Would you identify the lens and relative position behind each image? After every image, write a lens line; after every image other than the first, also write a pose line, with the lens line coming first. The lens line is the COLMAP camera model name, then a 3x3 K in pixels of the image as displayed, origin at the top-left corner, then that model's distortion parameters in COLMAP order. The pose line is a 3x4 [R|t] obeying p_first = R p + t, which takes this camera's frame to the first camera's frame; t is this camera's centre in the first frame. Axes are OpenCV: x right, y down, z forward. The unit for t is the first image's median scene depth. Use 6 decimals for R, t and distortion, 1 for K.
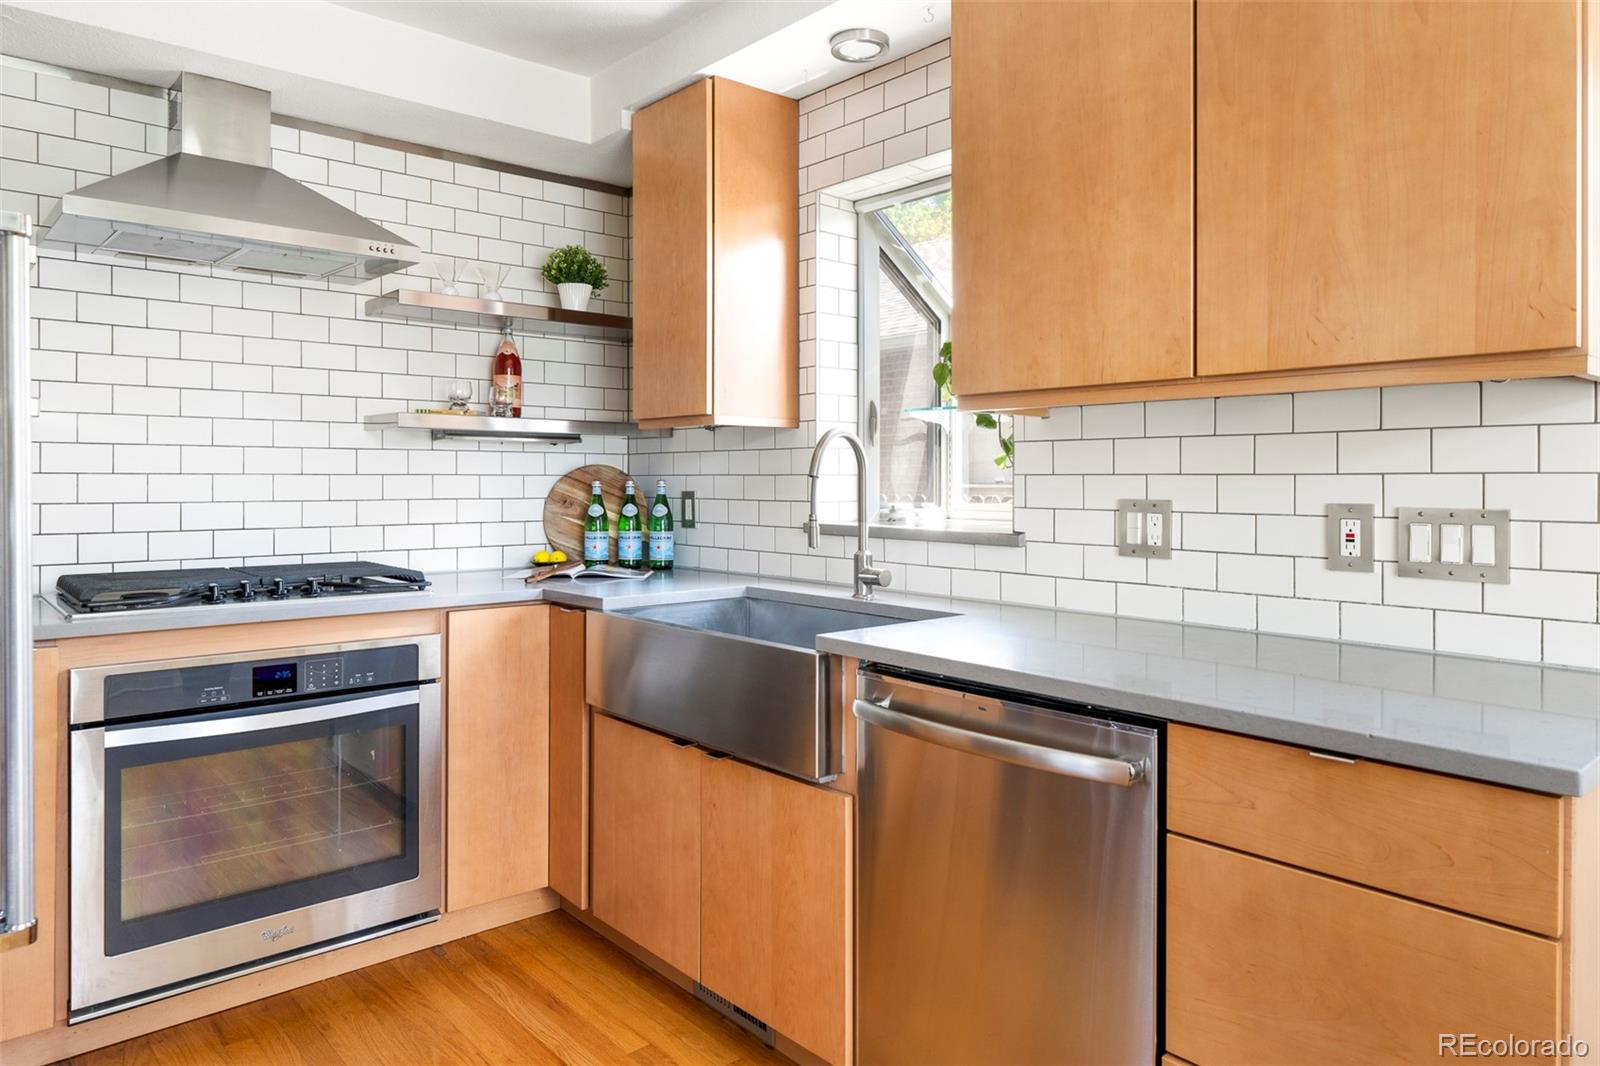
lens RADIAL K [[1029.6, 0, 800.7], [0, 1029.6, 476.2], [0, 0, 1]] dist [-0.001765, -0.000782]
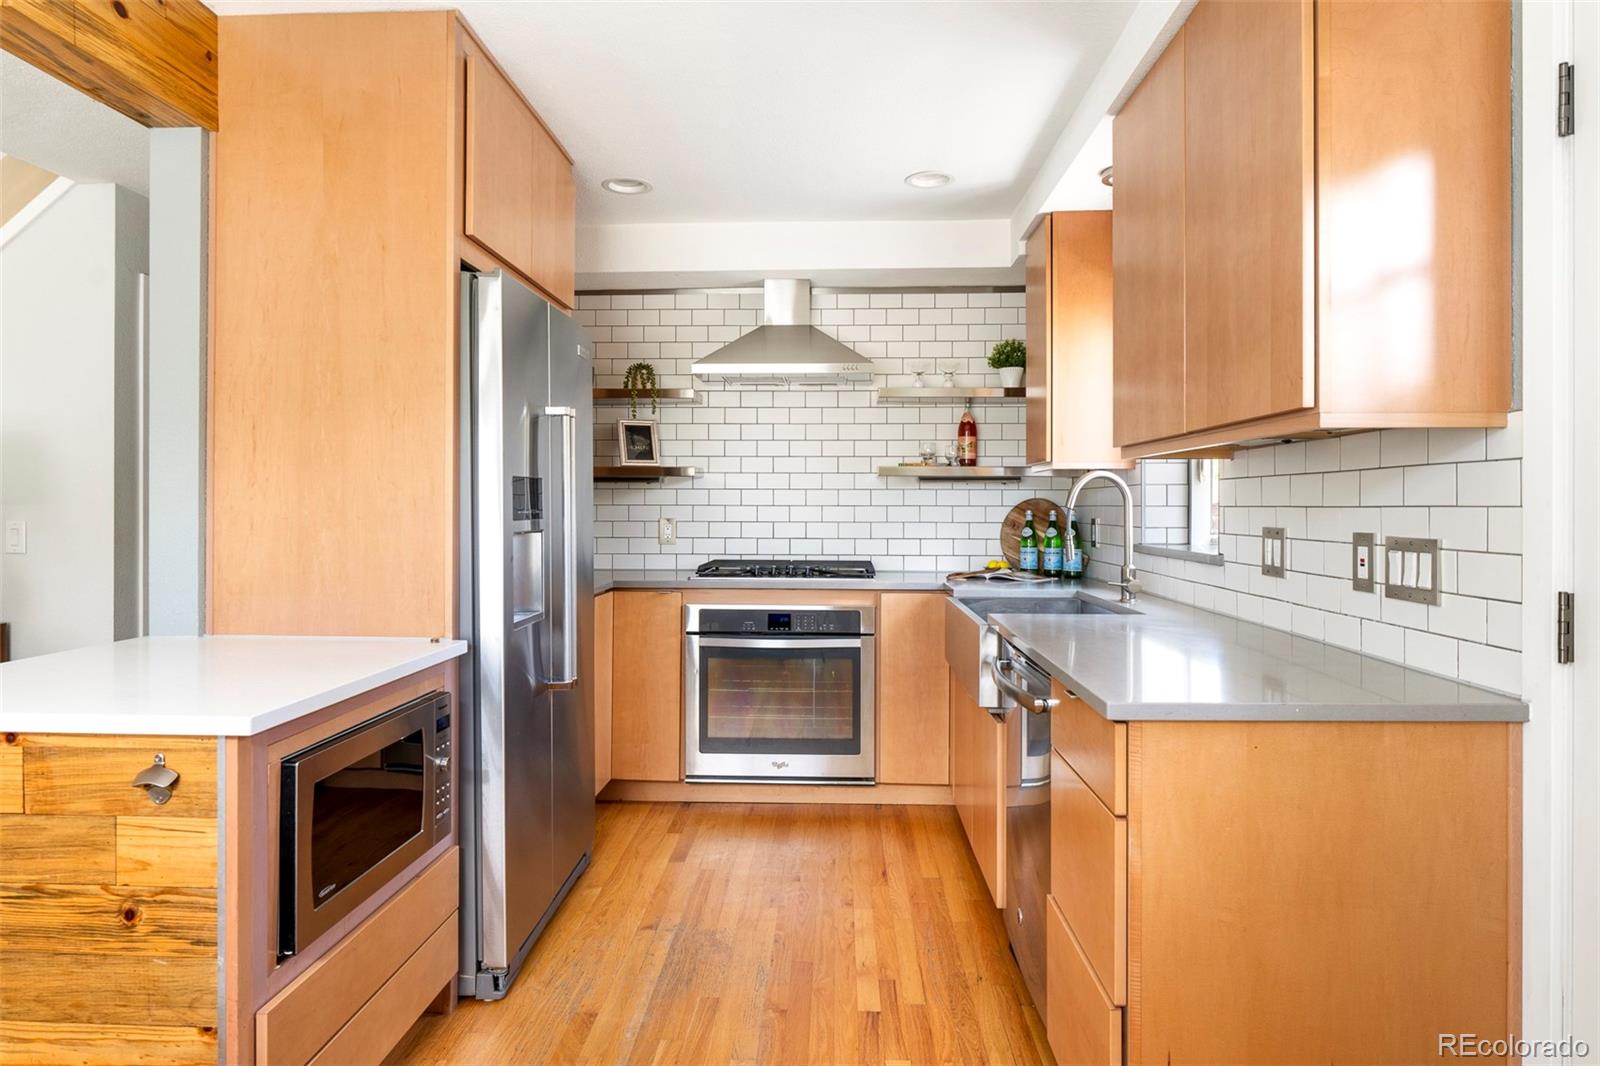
lens RADIAL K [[943.5, 0, 795.5], [0, 943.5, 497.5], [0, 0, 1]] dist [-0.003044, -0.000501]
pose [[0.720395, -0.006039, -0.693537, 0.504604], [0.000189, 0.999964, -0.008511, -0.002236], [0.693564, 0.006000, 0.720370, -0.121738]]
